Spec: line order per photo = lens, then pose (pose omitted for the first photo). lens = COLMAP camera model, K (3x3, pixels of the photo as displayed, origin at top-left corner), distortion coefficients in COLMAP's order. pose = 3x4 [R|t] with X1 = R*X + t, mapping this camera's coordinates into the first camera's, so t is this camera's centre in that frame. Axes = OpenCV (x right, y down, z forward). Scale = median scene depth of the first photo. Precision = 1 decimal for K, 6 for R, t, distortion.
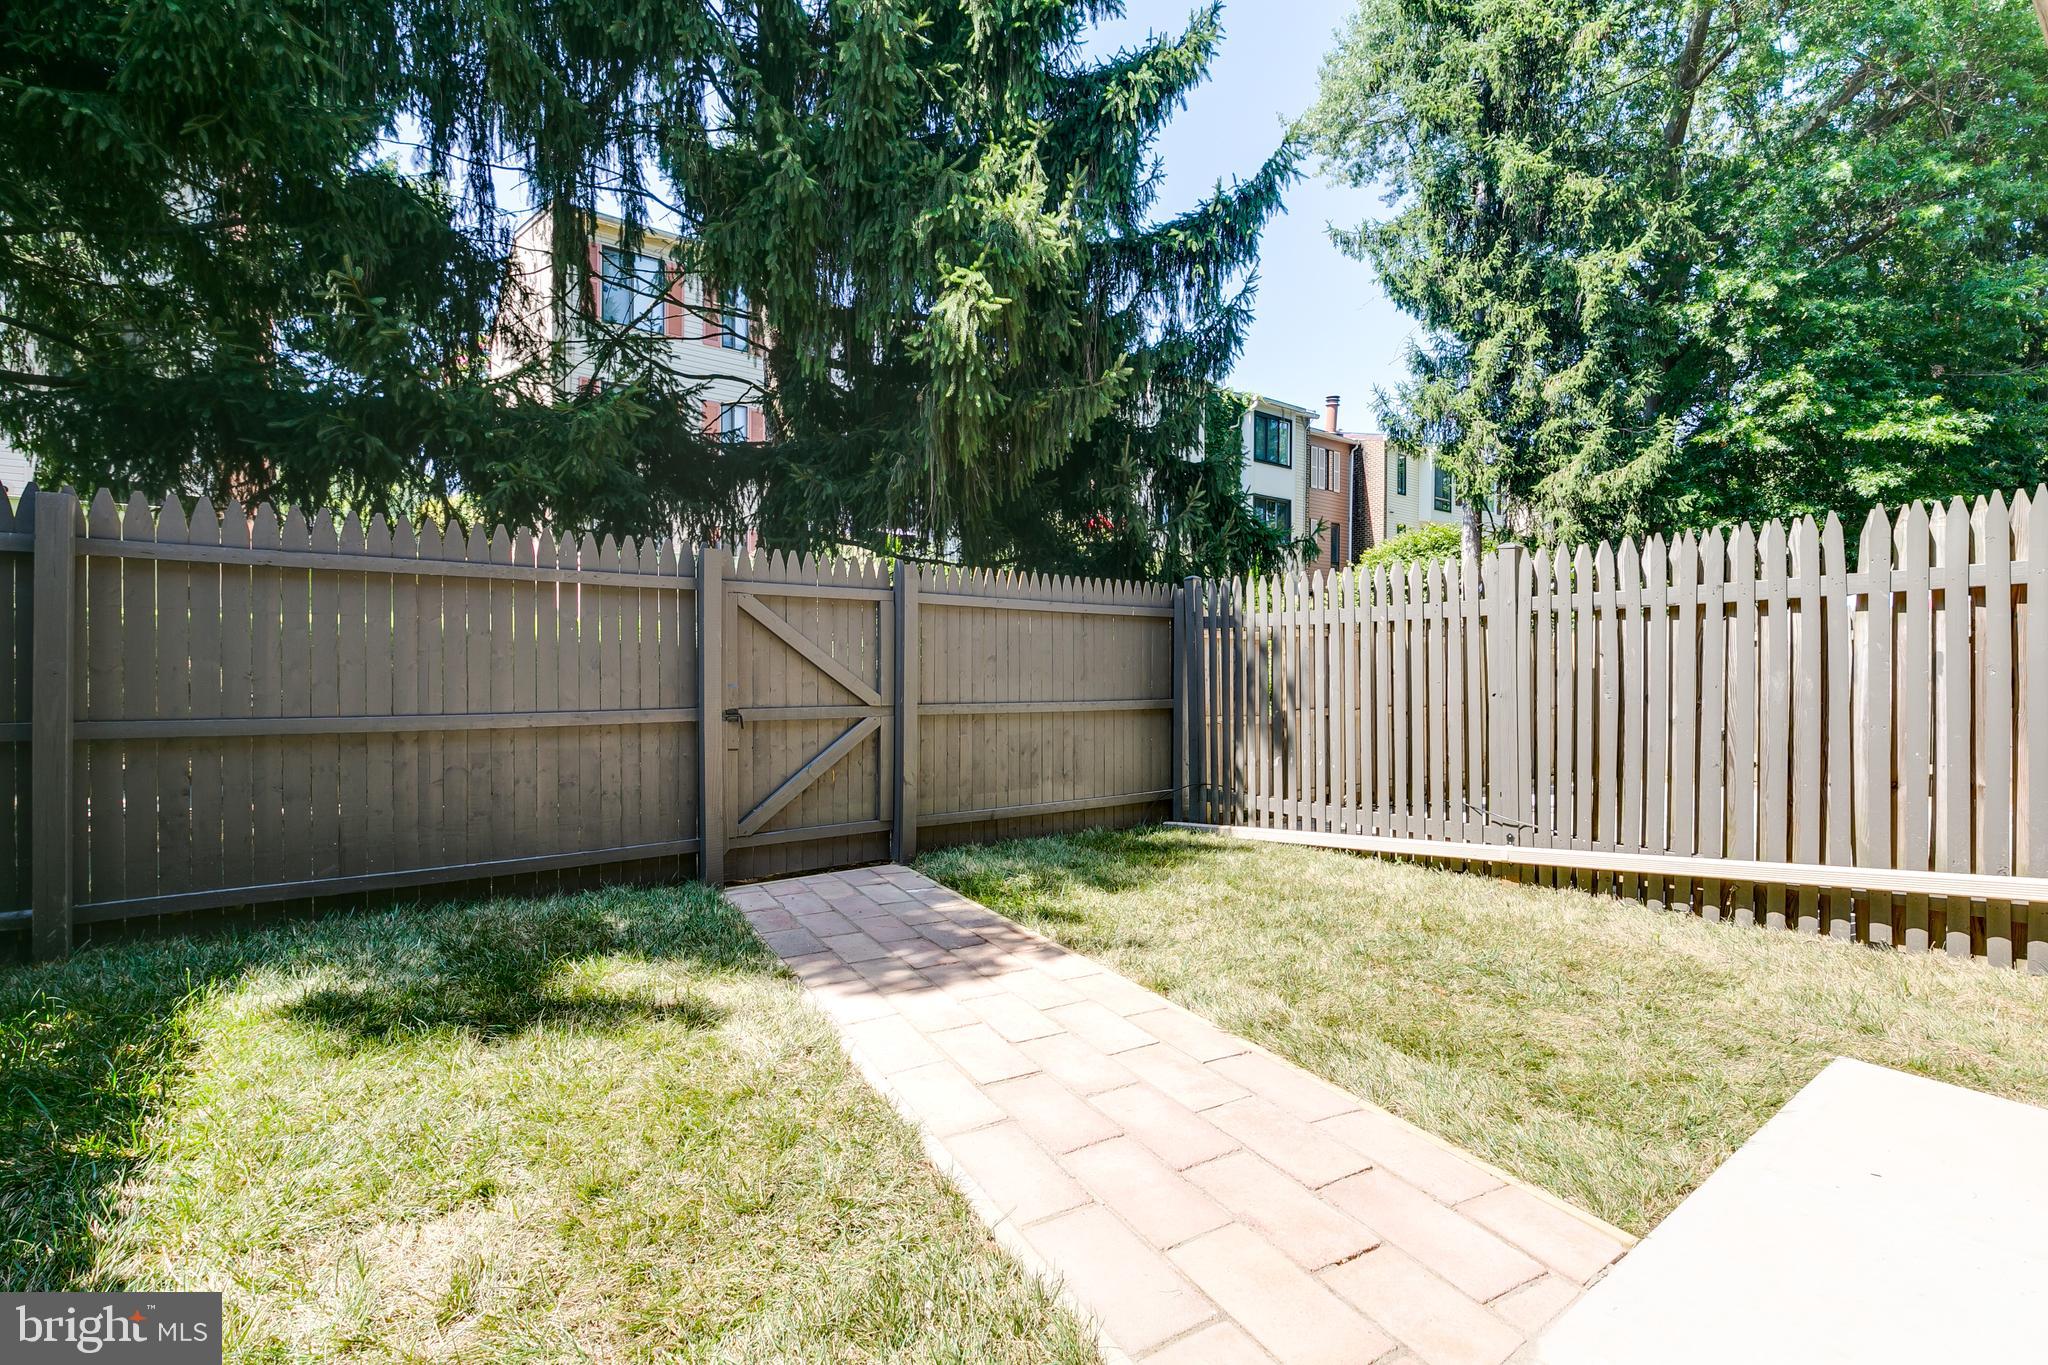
lens RADIAL K [[913.6, 0, 1020.1], [0, 913.6, 678.2], [0, 0, 1]] dist [0.008993, -0.002689]
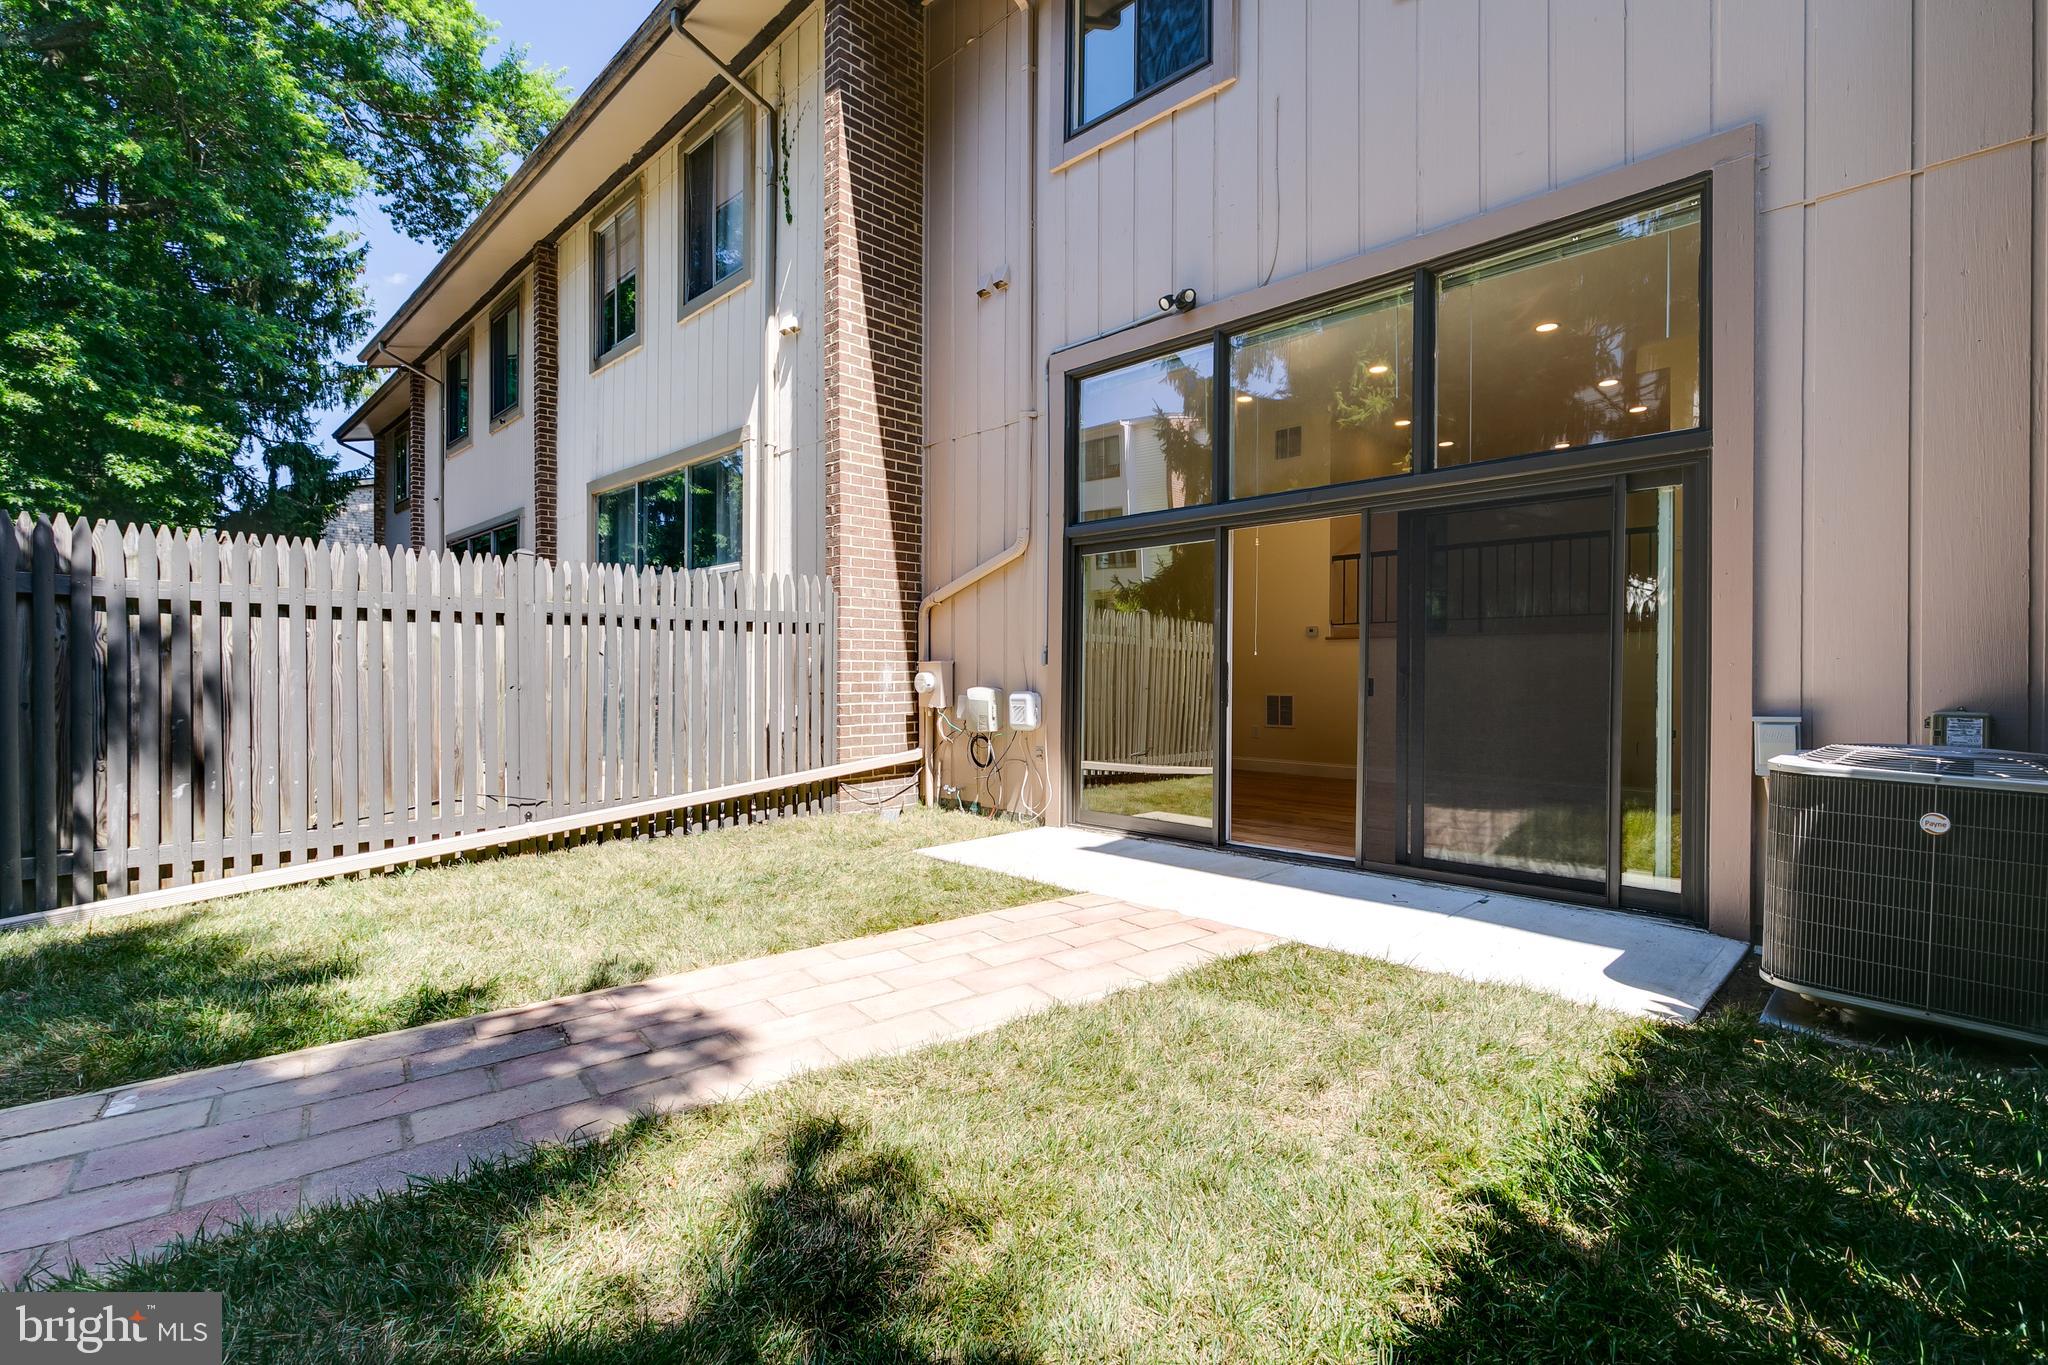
lens RADIAL K [[913.6, 0, 1042.6], [0, 913.6, 686.3], [0, 0, 1]] dist [0.008993, -0.002689]
pose [[-0.166870, -0.020343, 0.985769, -0.842275], [0.001049, 0.999783, 0.020810, -0.006050], [-0.985978, 0.004507, -0.166812, 0.727092]]
